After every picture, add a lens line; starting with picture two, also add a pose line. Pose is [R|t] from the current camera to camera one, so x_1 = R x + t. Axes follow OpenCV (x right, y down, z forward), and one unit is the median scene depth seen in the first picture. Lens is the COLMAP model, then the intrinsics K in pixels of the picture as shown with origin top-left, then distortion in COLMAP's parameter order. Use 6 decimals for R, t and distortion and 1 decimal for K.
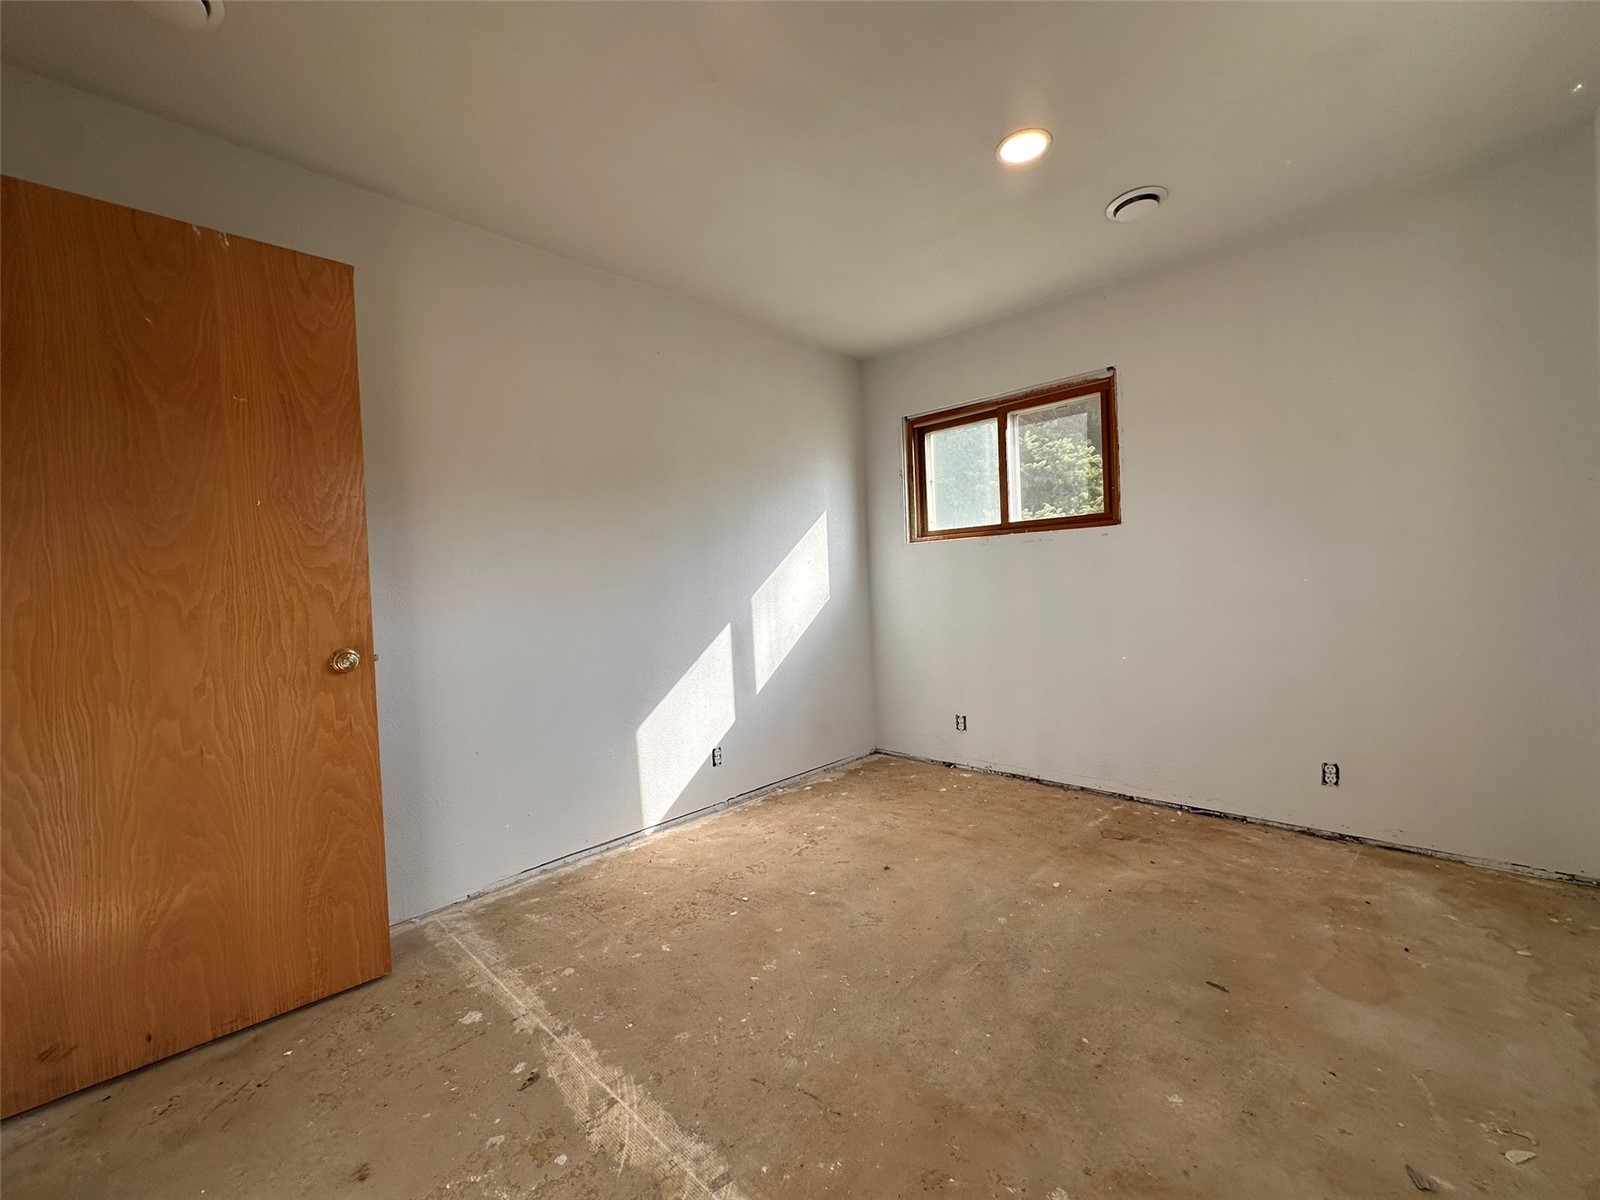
lens RADIAL K [[639.2, 0, 798.4], [0, 639.2, 600.5], [0, 0, 1]] dist [-0.005489, 0.001168]
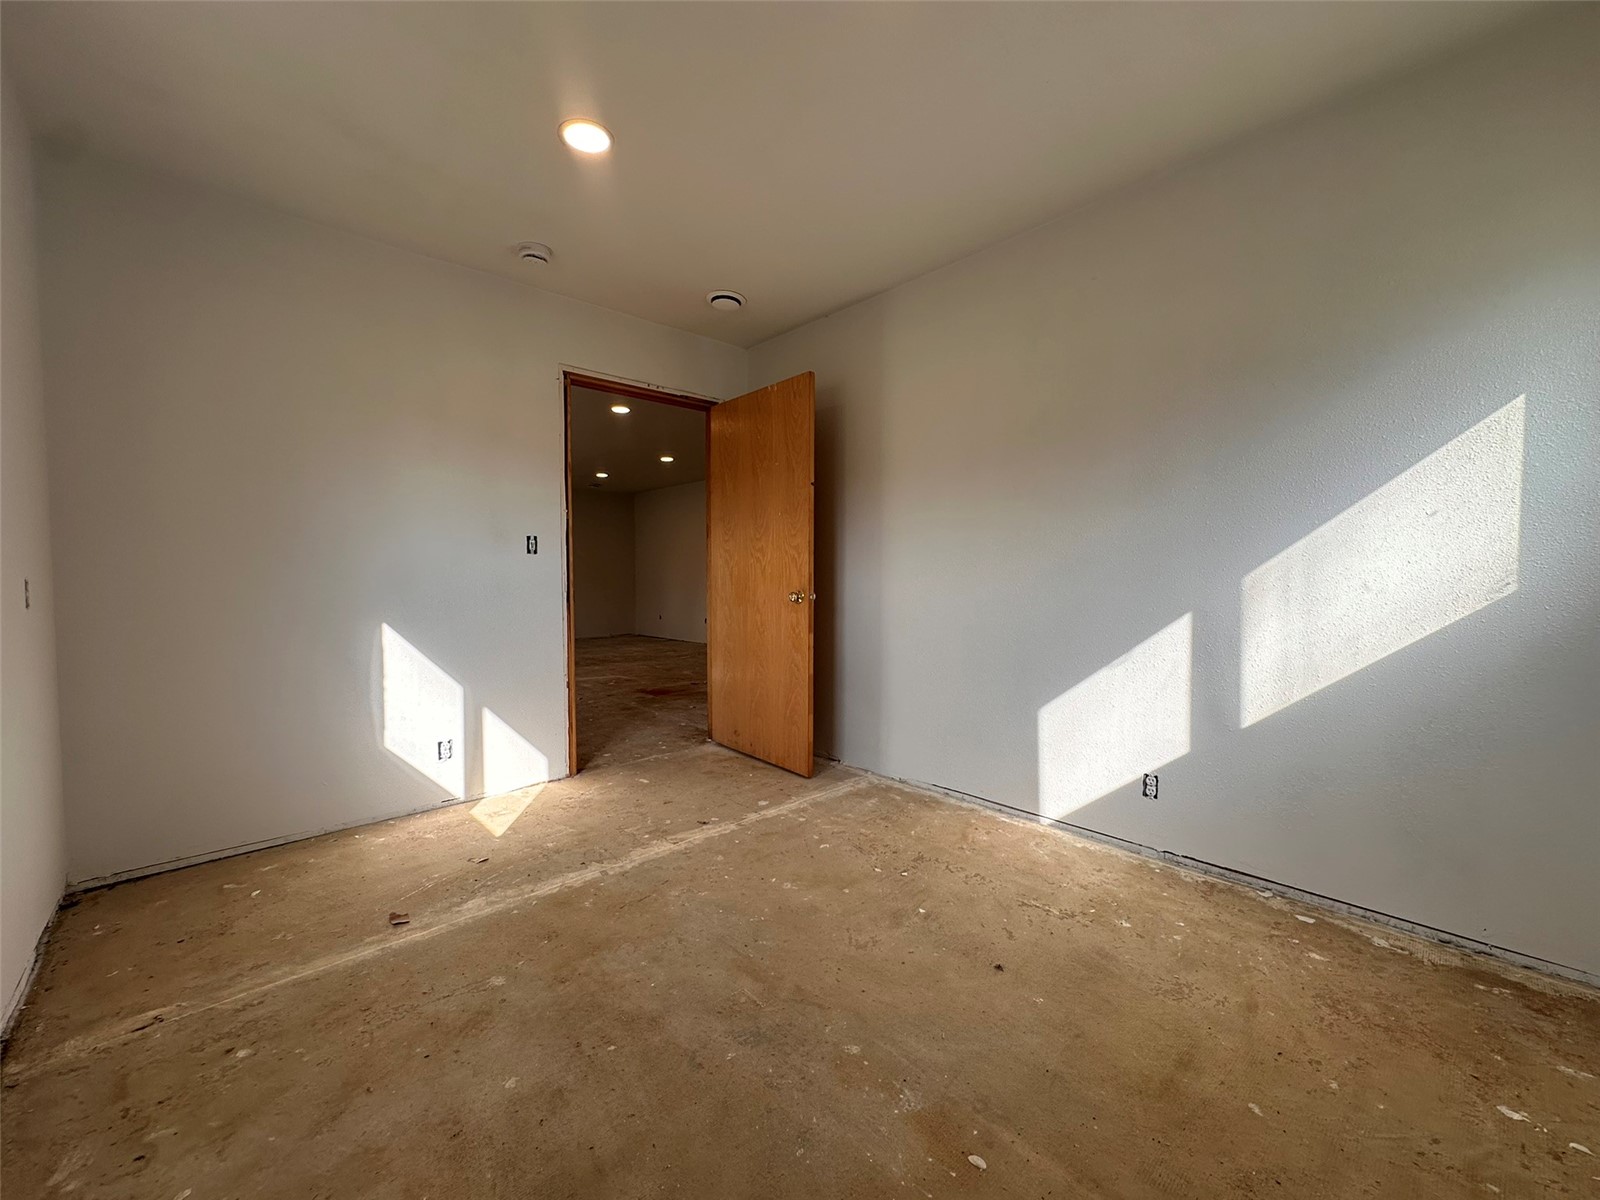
lens RADIAL K [[639.2, 0, 798.4], [0, 639.2, 600.5], [0, 0, 1]] dist [-0.005489, 0.001168]
pose [[-0.057476, 0.084978, -0.994724, 0.815207], [-0.020396, 0.996063, 0.086271, -0.039262], [0.998139, 0.025247, -0.055516, 0.808353]]
